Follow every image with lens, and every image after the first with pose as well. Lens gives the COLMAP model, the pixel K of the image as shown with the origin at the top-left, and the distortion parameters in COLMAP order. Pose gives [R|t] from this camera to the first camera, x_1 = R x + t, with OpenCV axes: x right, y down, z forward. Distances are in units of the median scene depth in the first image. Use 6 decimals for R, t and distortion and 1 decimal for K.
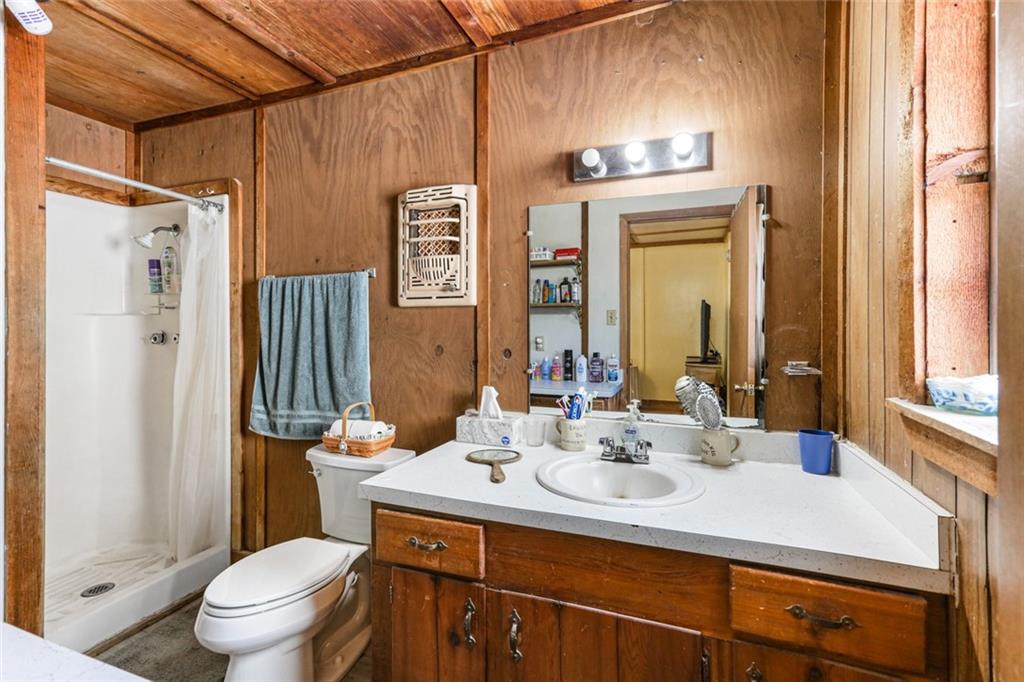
lens RADIAL K [[470.4, 0, 512.1], [0, 470.4, 334.5], [0, 0, 1]] dist [0.002070, 0.002551]
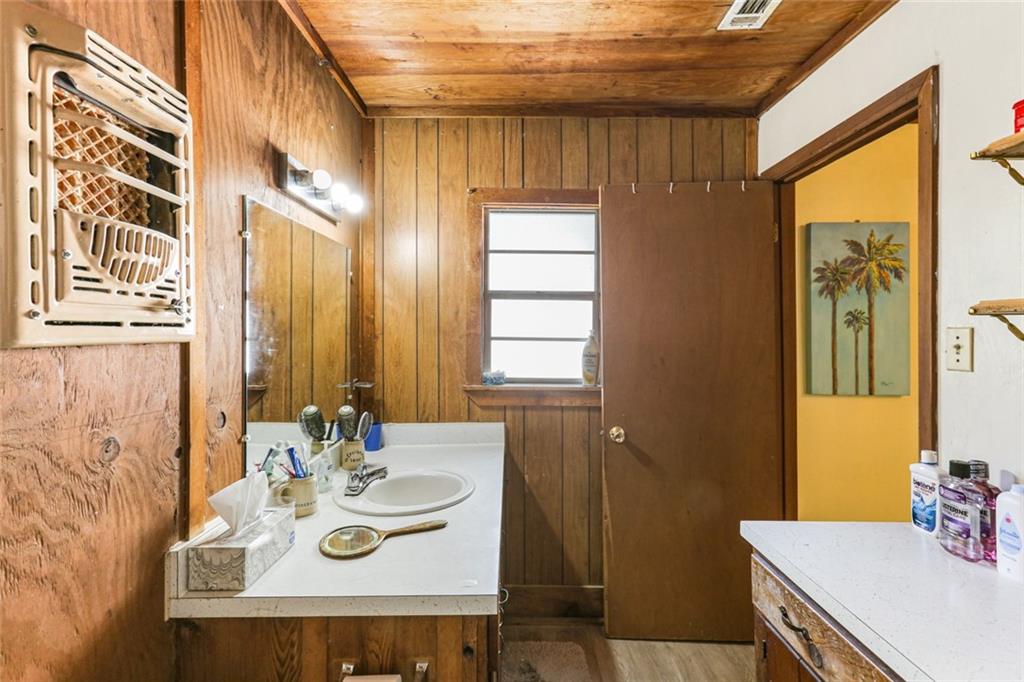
lens RADIAL K [[470.4, 0, 509.7], [0, 470.4, 332.1], [0, 0, 1]] dist [0.002070, 0.002551]
pose [[-0.381076, -0.007712, 0.924512, -0.689030], [0.004423, 0.999939, 0.010165, -0.074257], [-0.924533, 0.007963, -0.381019, 0.847331]]
